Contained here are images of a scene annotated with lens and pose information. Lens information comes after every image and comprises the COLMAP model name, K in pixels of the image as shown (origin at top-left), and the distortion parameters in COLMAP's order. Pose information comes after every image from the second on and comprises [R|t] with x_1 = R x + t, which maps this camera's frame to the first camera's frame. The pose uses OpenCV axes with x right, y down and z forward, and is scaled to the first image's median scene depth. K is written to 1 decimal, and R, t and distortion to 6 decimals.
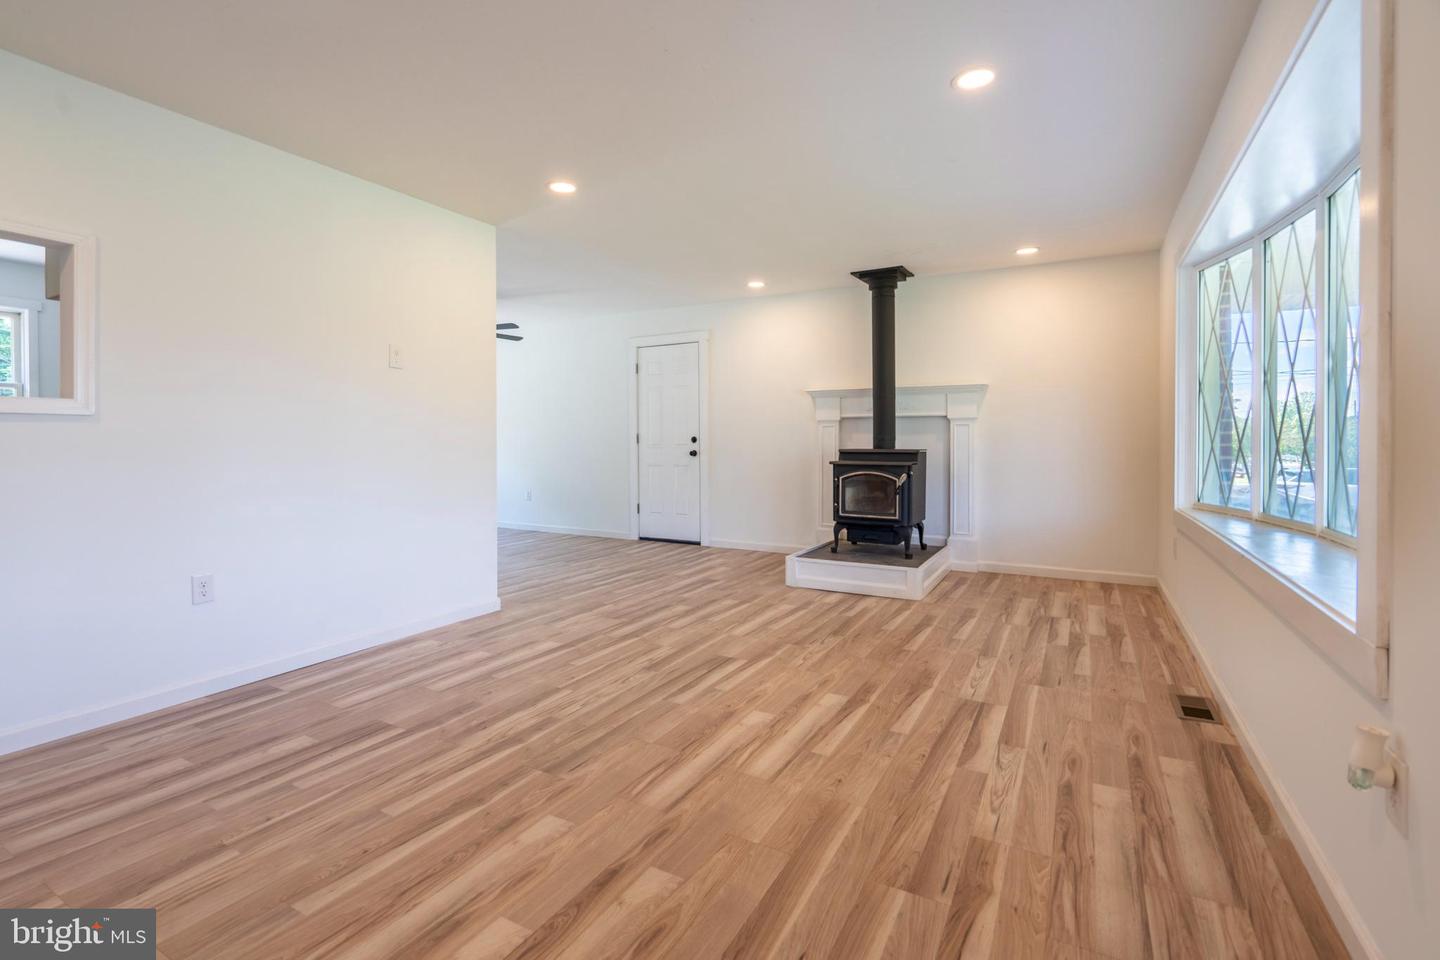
lens RADIAL K [[662.1, 0, 710.8], [0, 662.1, 442.8], [0, 0, 1]] dist [-0.006747, 0.003816]
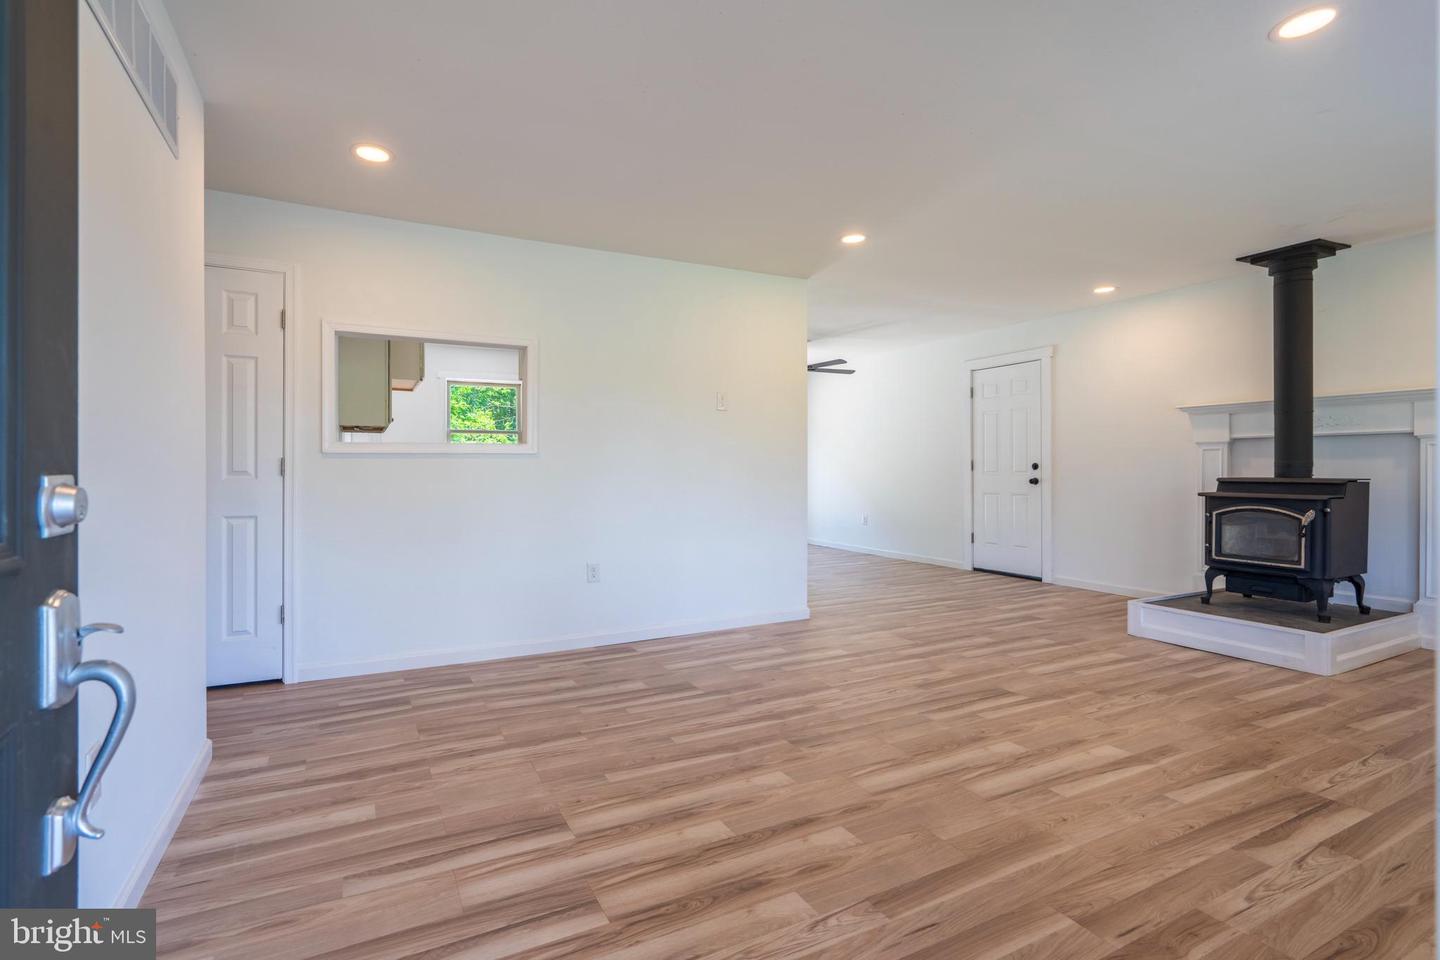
lens RADIAL K [[662.1, 0, 670.6], [0, 662.1, 455.2], [0, 0, 1]] dist [-0.006747, 0.003816]
pose [[0.821499, -0.012548, -0.570071, 0.196653], [0.000988, 0.999788, -0.020583, -0.003665], [0.570208, 0.016345, 0.821337, -0.096395]]
